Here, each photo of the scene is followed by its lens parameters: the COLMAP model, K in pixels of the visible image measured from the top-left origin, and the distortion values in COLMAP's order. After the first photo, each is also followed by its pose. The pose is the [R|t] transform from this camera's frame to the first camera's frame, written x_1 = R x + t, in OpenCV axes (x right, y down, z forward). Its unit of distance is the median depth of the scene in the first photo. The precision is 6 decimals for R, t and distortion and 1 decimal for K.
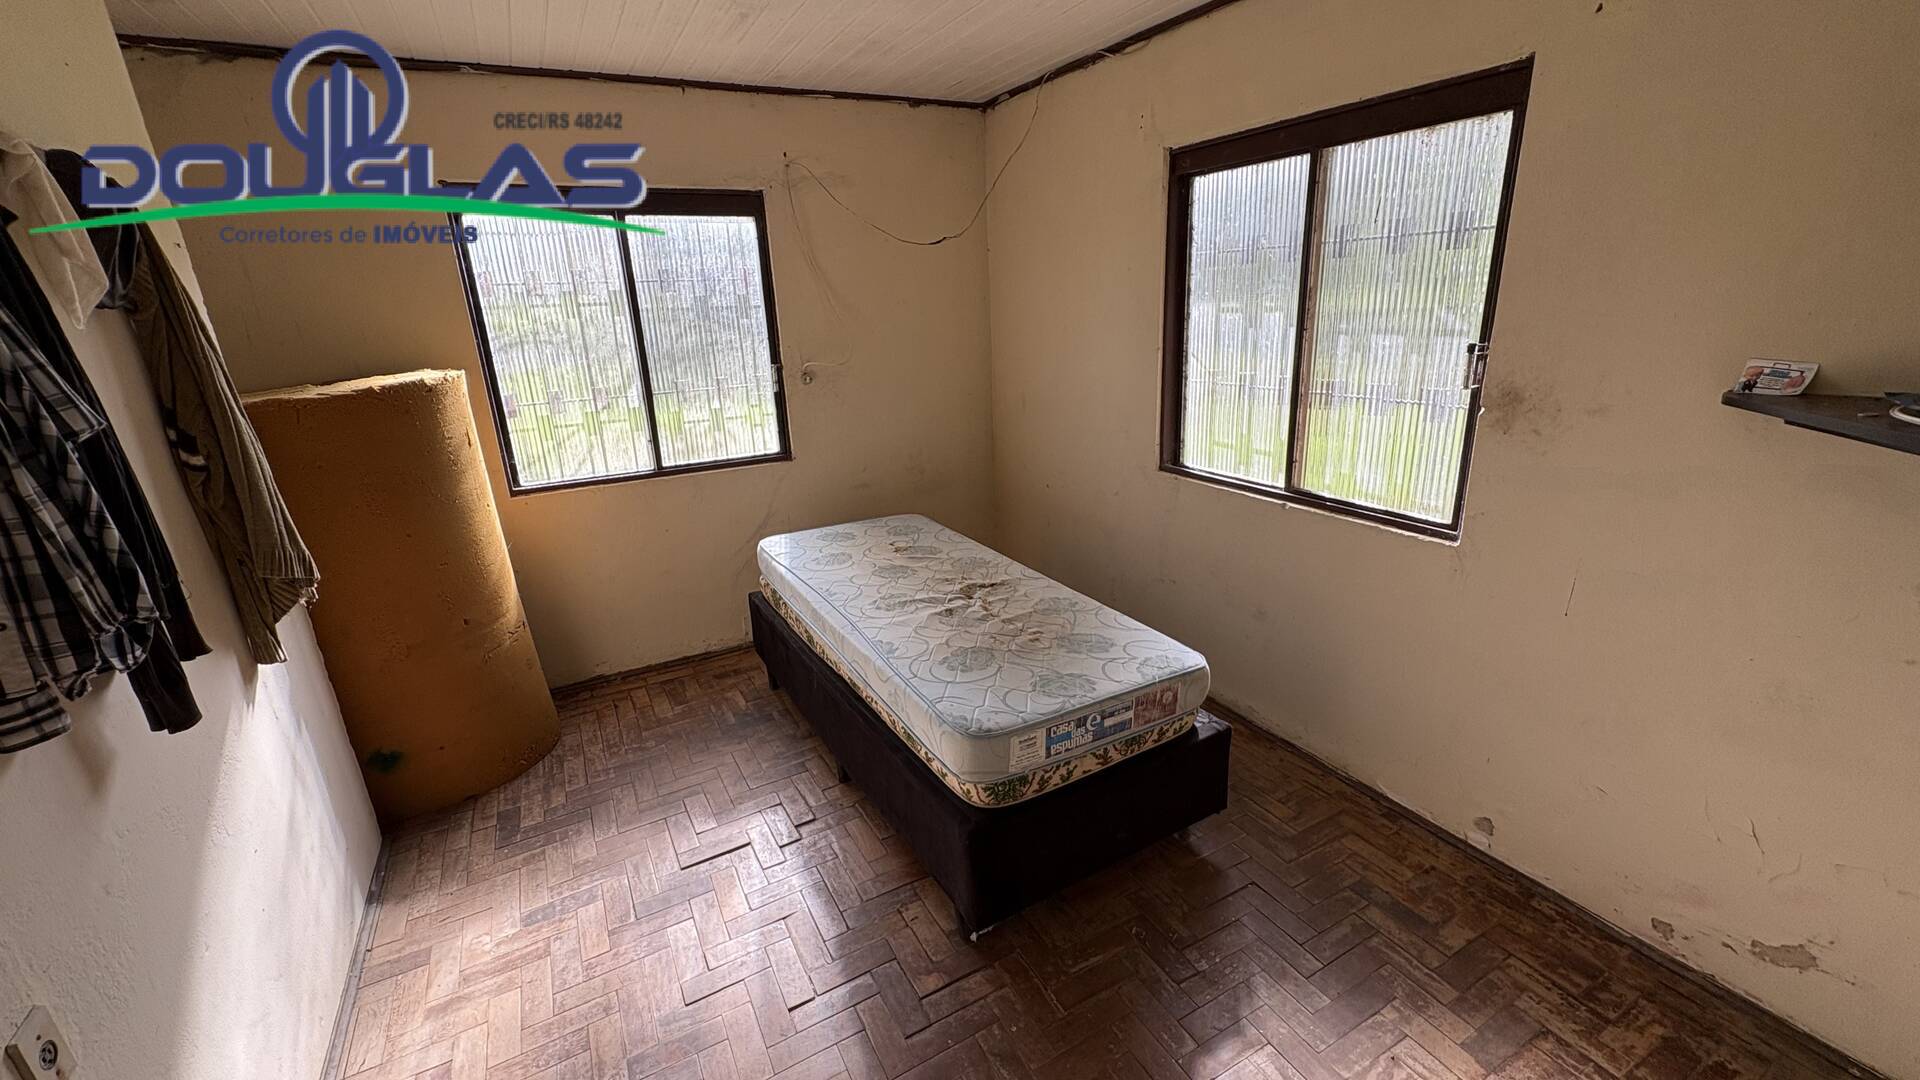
lens RADIAL K [[767.3, 0, 965.5], [0, 767.3, 537.8], [0, 0, 1]] dist [-0.000312, 0.000140]
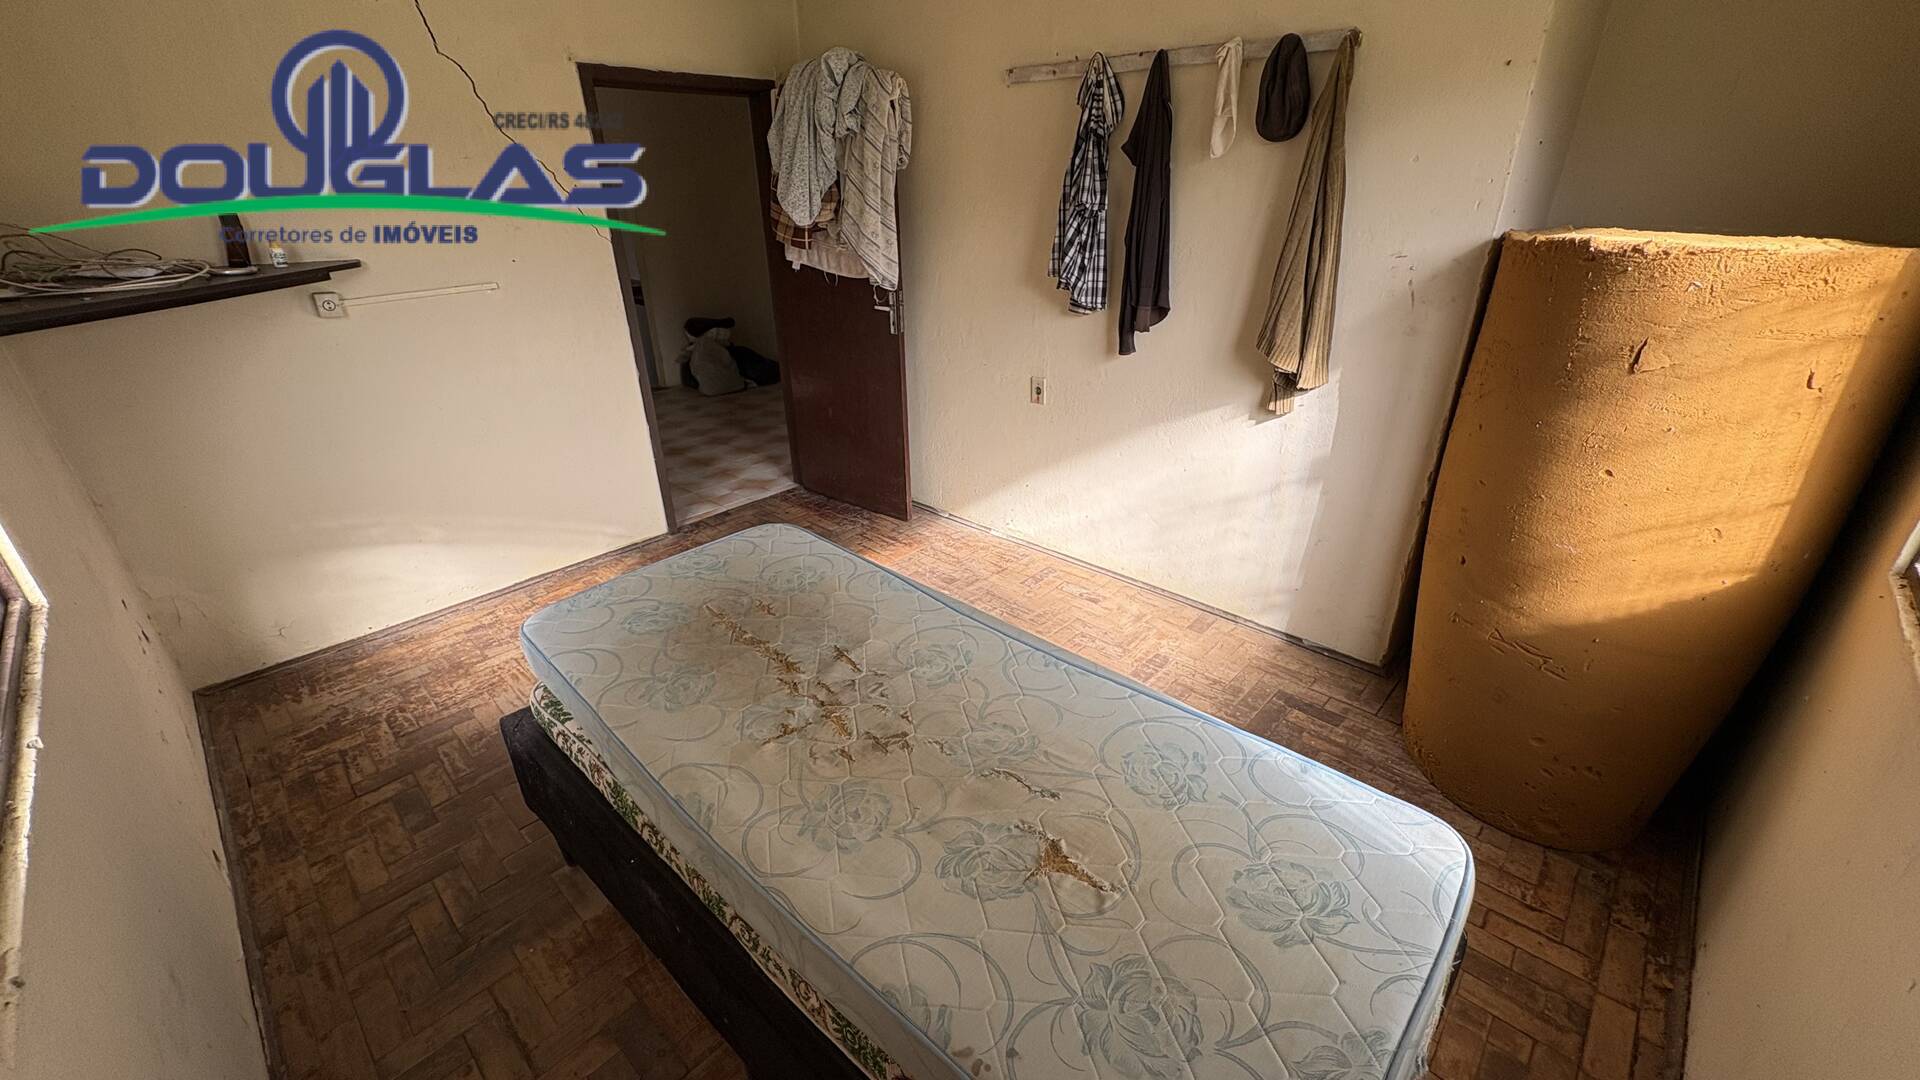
lens RADIAL K [[767.3, 0, 966.8], [0, 767.3, 533.6], [0, 0, 1]] dist [-0.000312, 0.000140]
pose [[-0.951714, 0.182438, -0.246895, 0.023287], [-0.033359, 0.738032, 0.673941, -0.477436], [0.305168, 0.649635, -0.696309, 1.543898]]
